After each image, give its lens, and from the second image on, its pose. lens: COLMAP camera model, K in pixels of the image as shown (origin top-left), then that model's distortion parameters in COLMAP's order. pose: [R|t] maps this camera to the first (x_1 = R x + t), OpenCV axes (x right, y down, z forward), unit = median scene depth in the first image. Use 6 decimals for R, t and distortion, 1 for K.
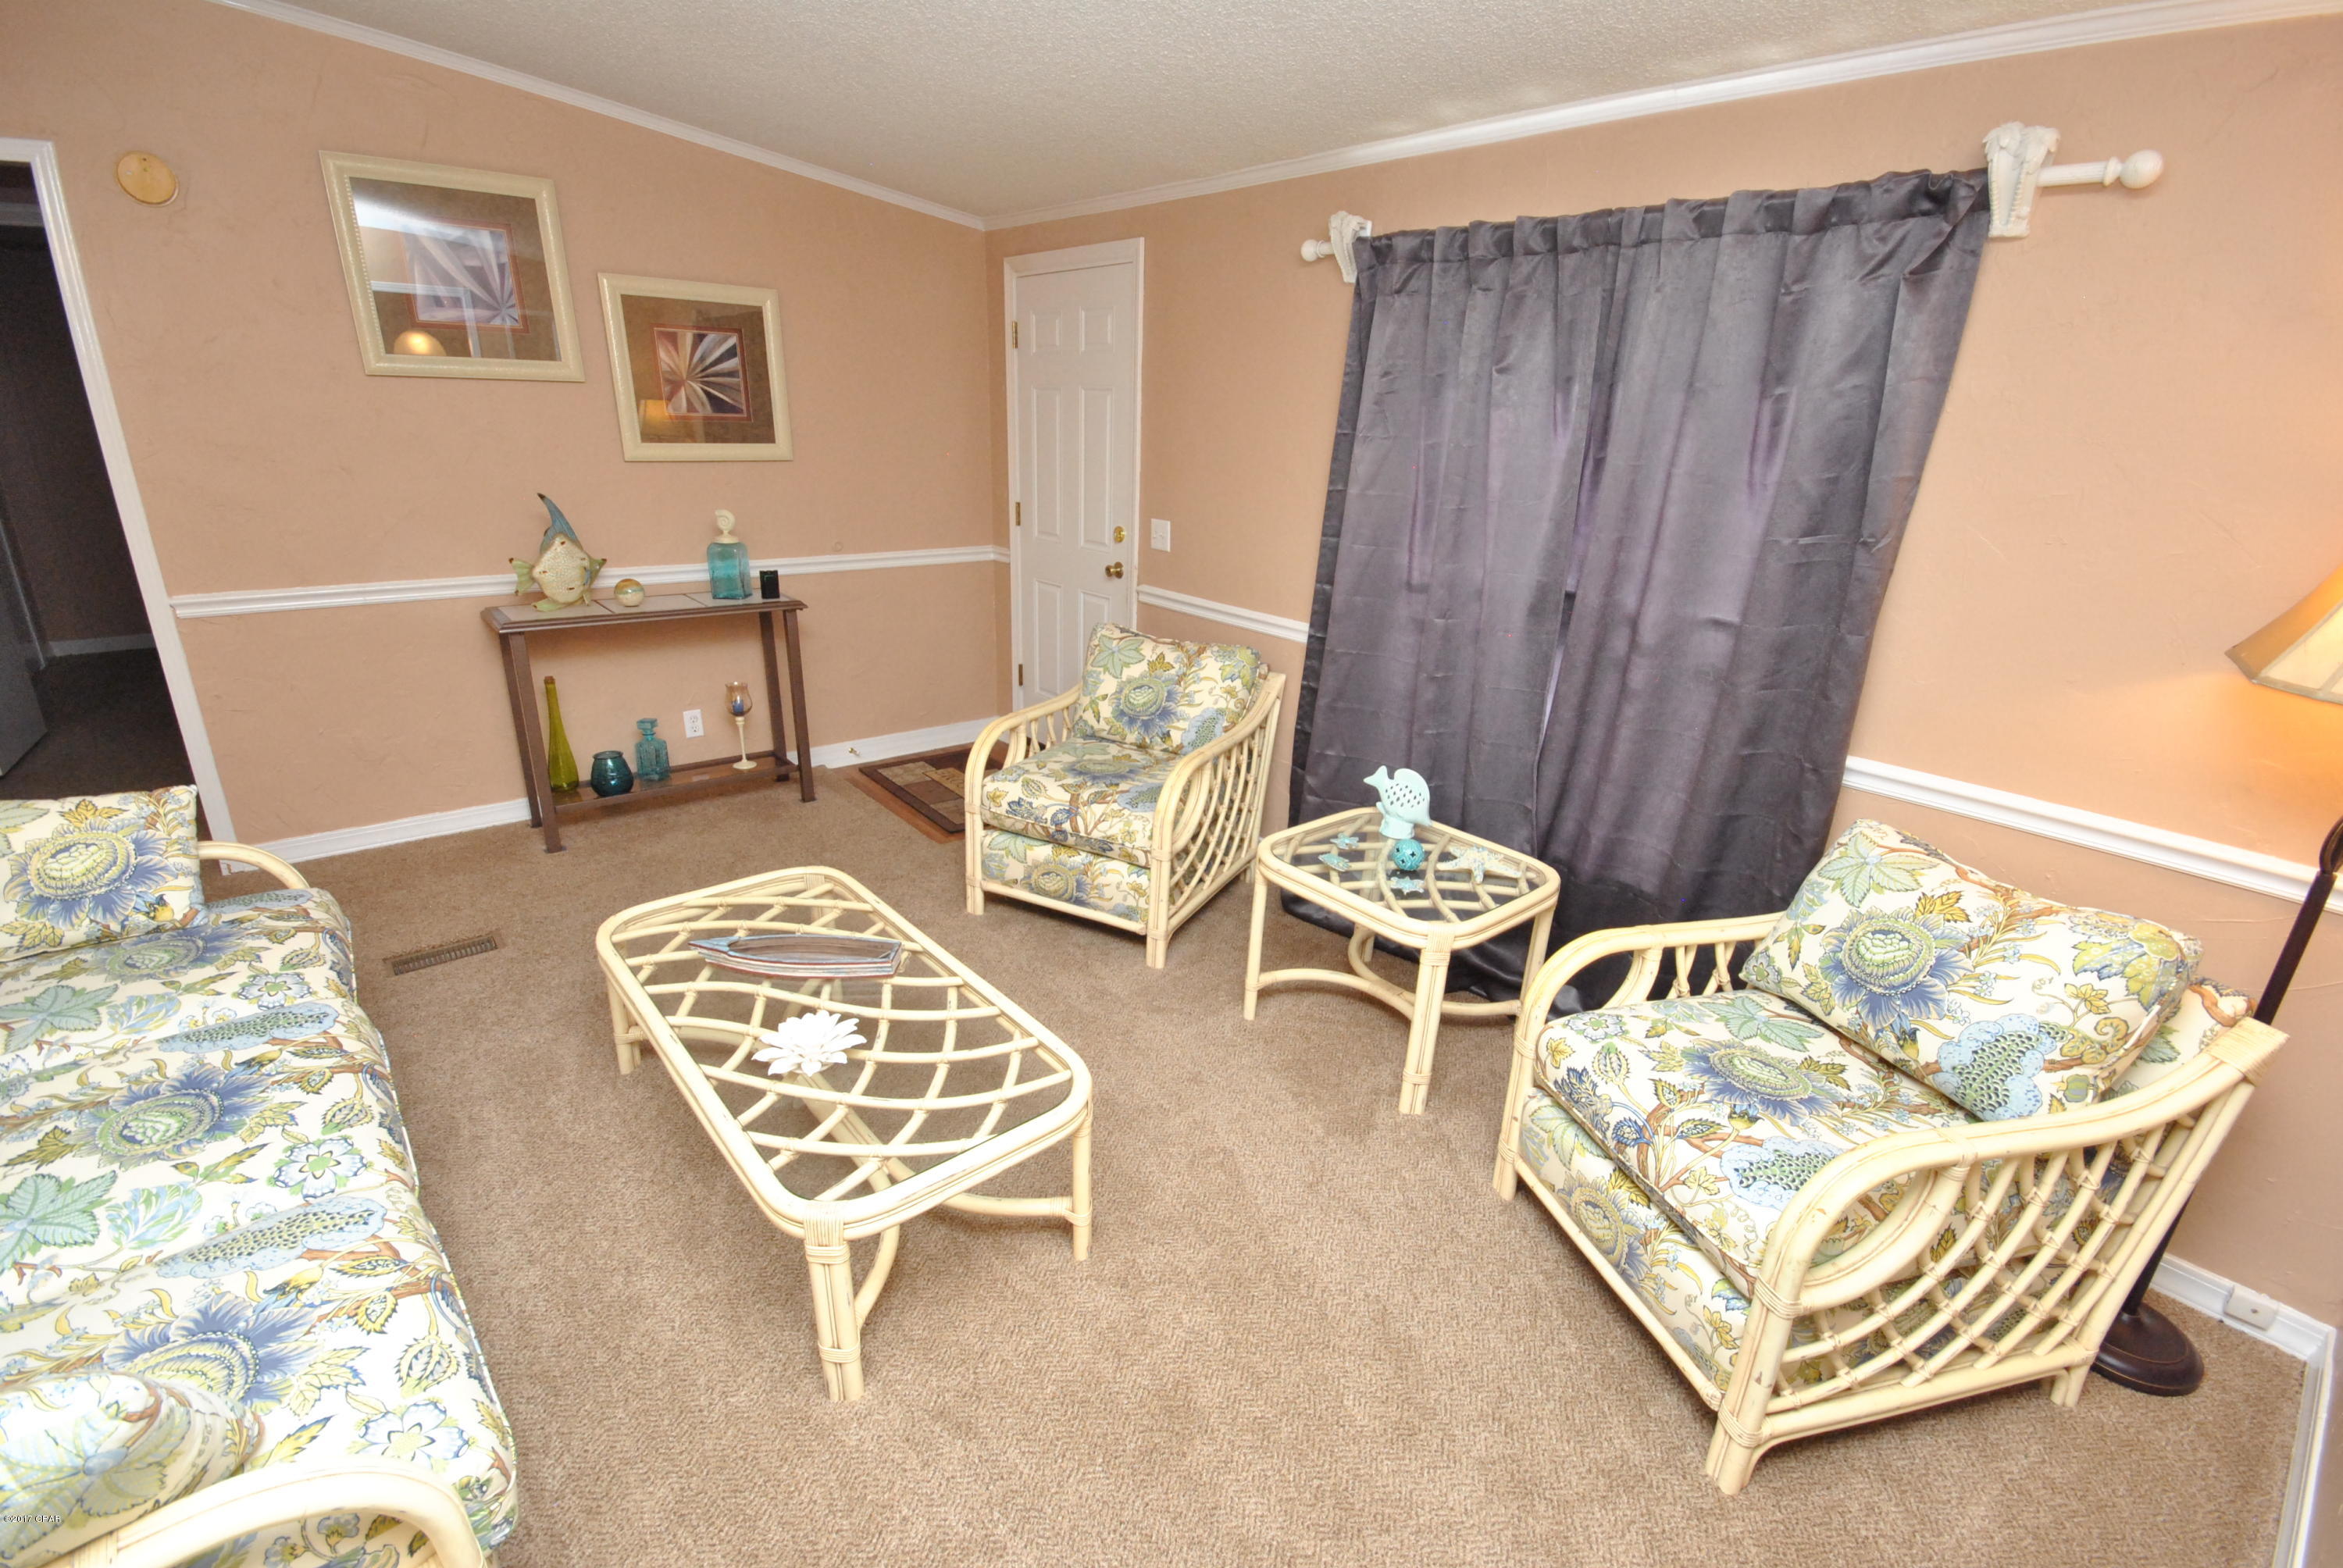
lens RADIAL K [[1038.9, 0, 1174.9], [0, 1038.9, 788.1], [0, 0, 1]] dist [-0.009996, 0.000052]
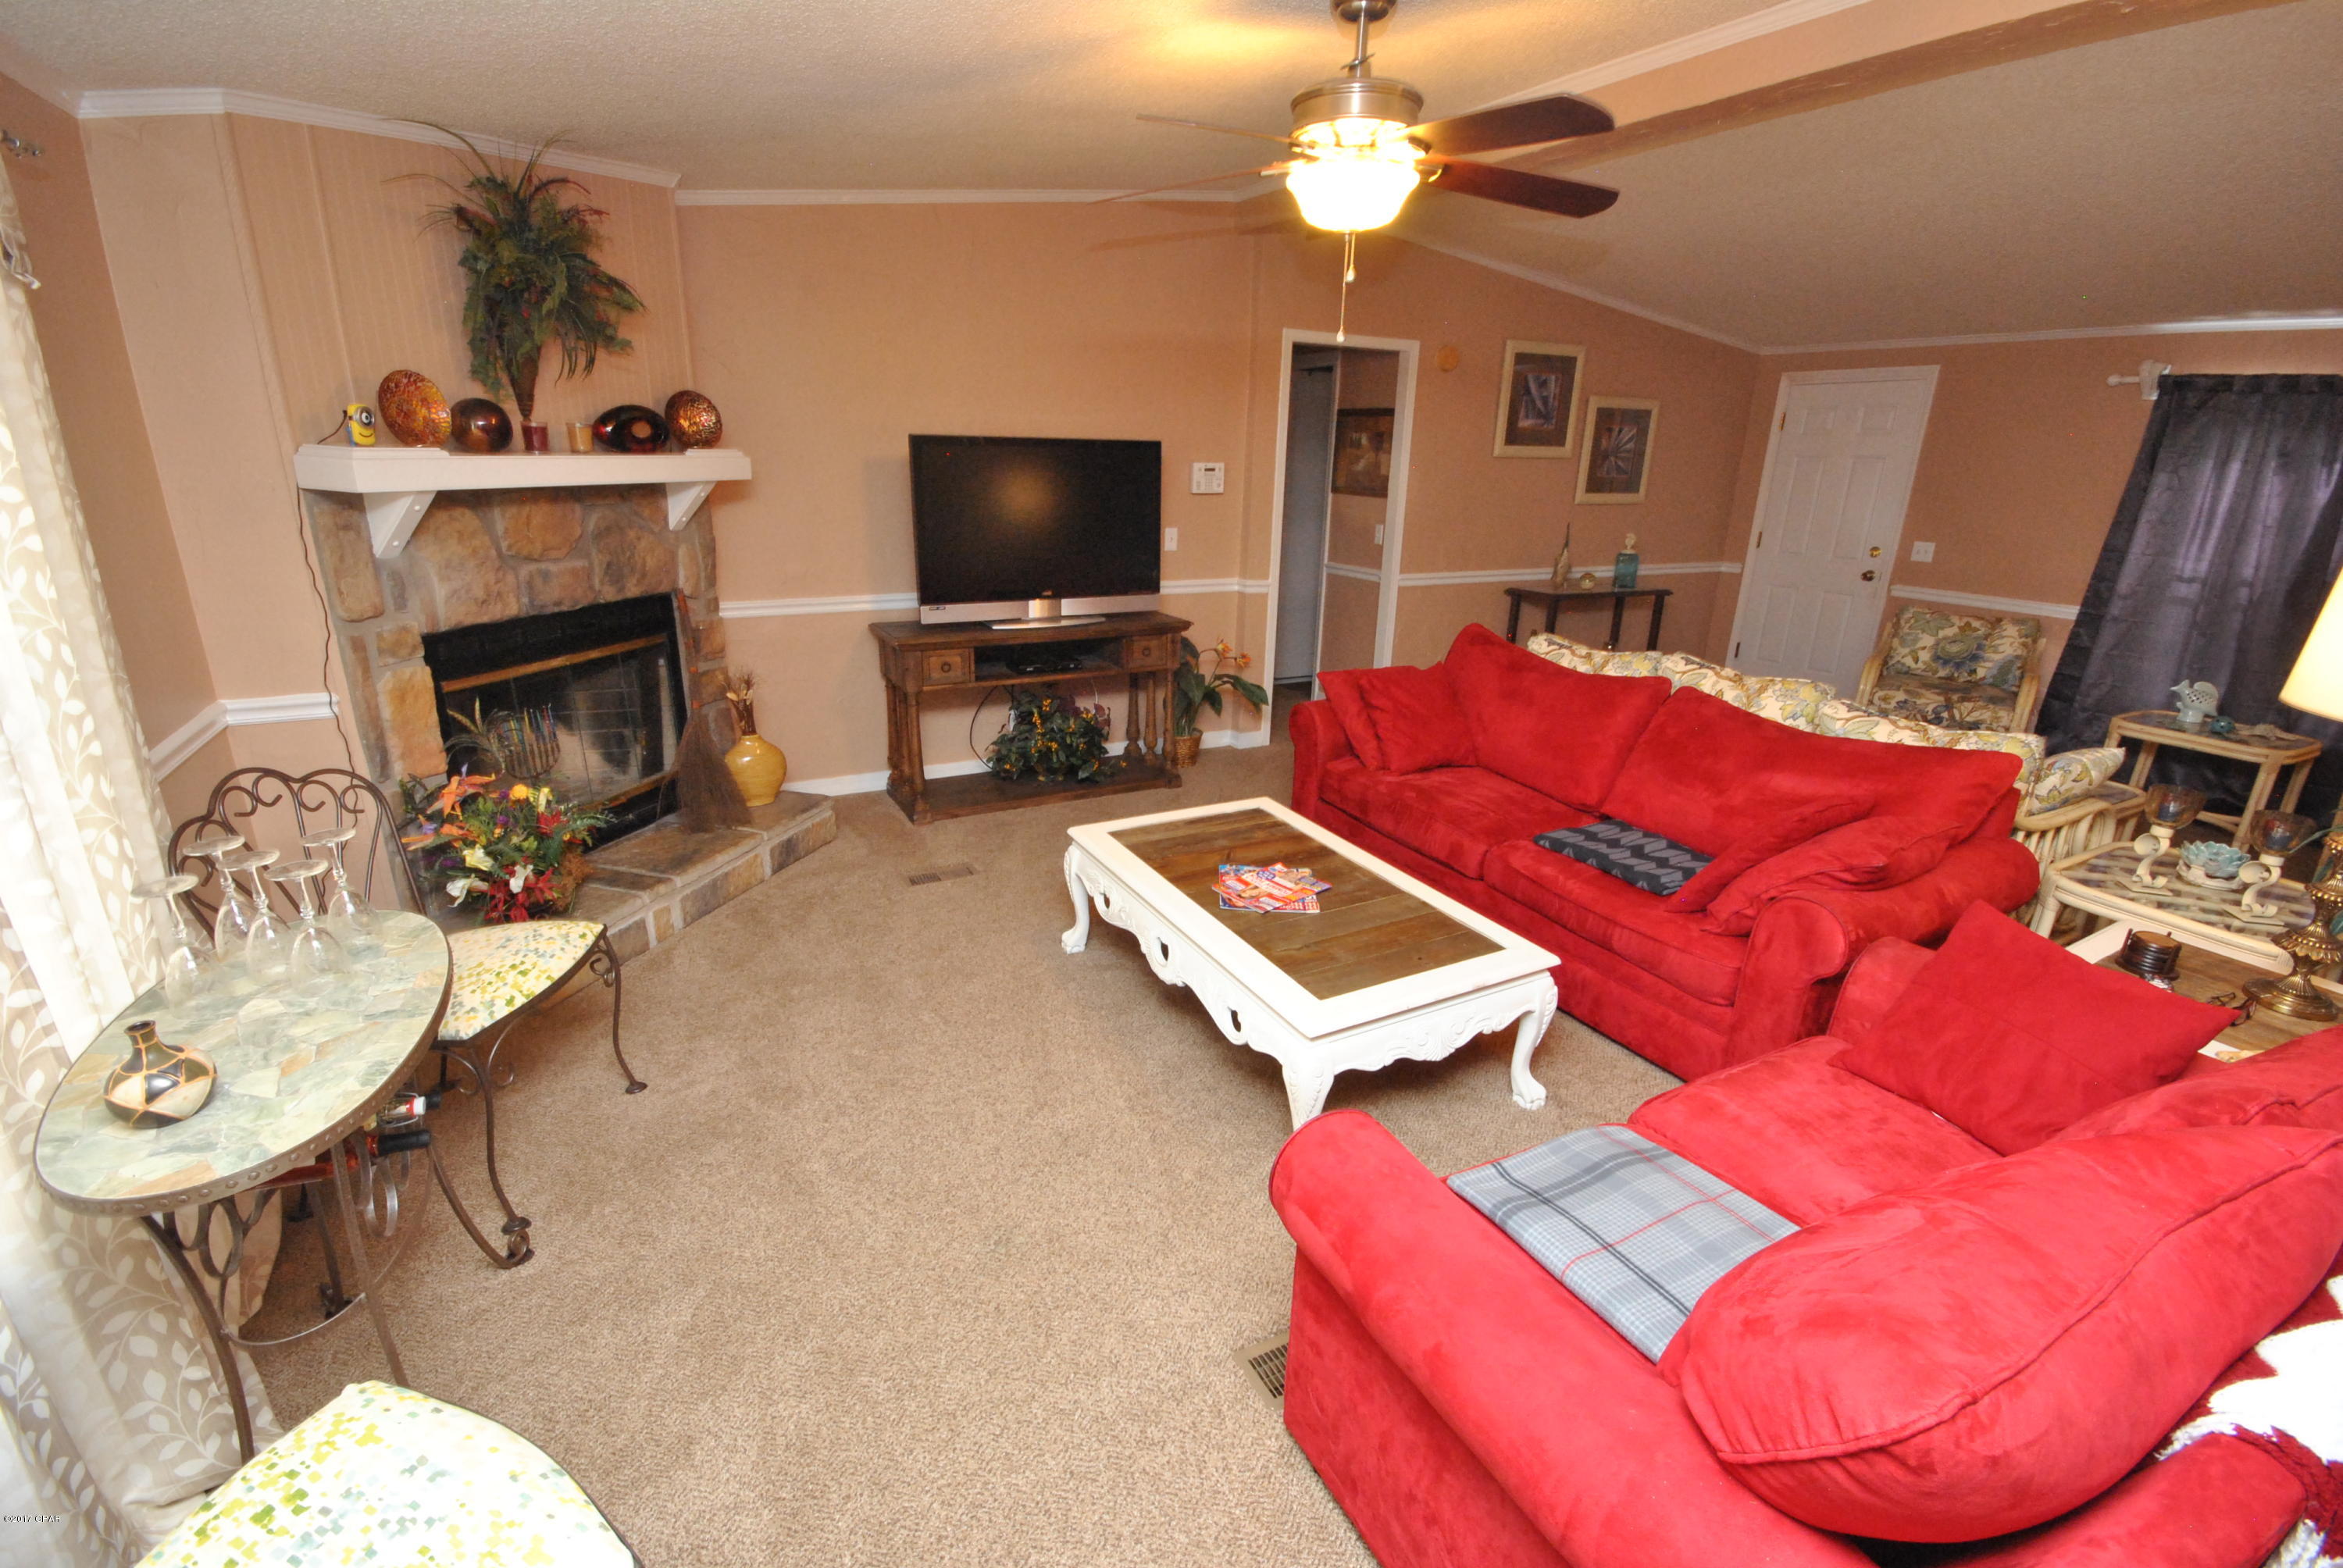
lens RADIAL K [[1038.9, 0, 1165.0], [0, 1038.9, 782.1], [0, 0, 1]] dist [-0.009996, 0.000052]
pose [[0.976946, 0.052613, -0.206902, -0.892357], [-0.061574, 0.997413, -0.037105, 0.257569], [0.204414, 0.048990, 0.977658, -0.821929]]
